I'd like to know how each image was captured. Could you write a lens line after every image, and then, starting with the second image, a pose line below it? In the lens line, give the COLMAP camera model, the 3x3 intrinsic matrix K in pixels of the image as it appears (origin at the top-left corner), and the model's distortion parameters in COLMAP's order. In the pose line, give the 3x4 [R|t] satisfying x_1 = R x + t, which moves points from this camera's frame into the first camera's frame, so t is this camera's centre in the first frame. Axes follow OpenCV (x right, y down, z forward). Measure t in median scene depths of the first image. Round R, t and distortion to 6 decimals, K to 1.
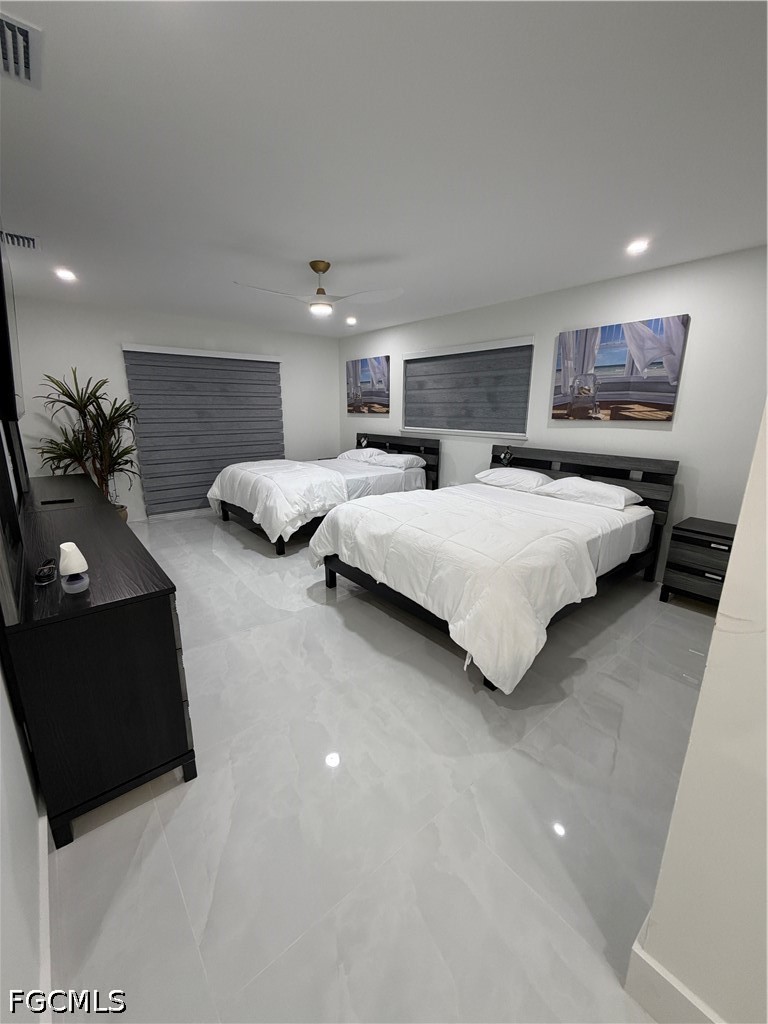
lens RADIAL K [[409.3, 0, 384.0], [0, 409.3, 512.0], [0, 0, 1]] dist [-0.001422, -0.000460]
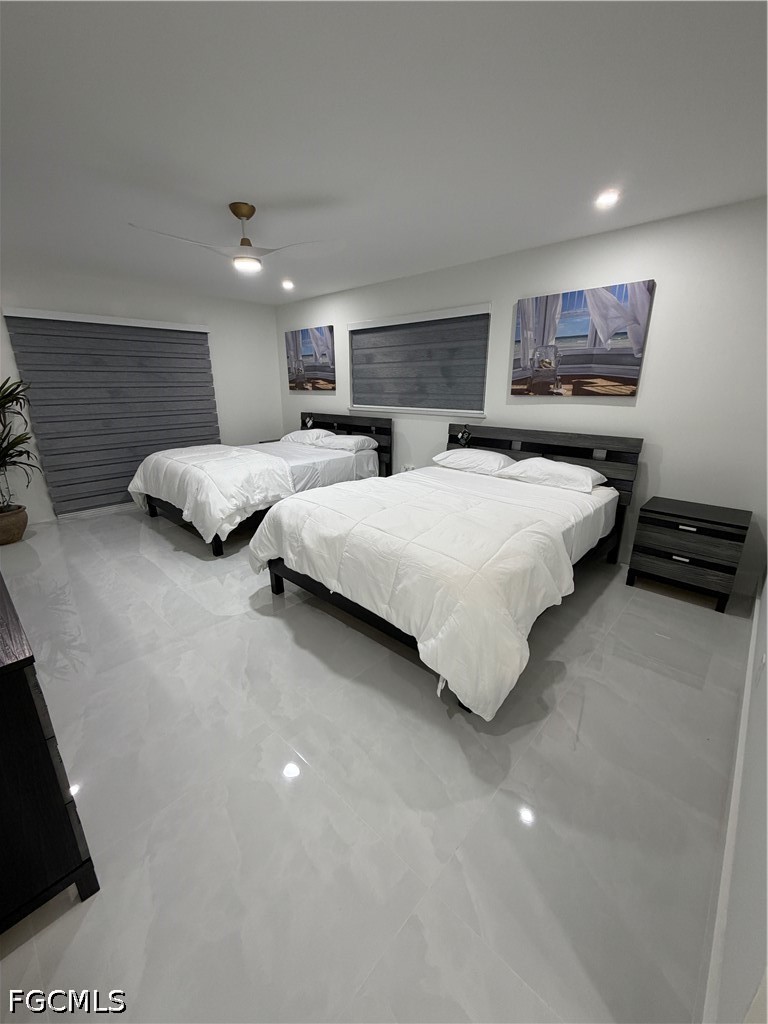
lens RADIAL K [[409.3, 0, 384.0], [0, 409.3, 512.0], [0, 0, 1]] dist [-0.001422, -0.000460]
pose [[0.992081, -0.045250, 0.117162, 0.000897], [0.038706, 0.997592, 0.057544, -0.026865], [-0.119484, -0.052553, 0.991444, 0.098769]]
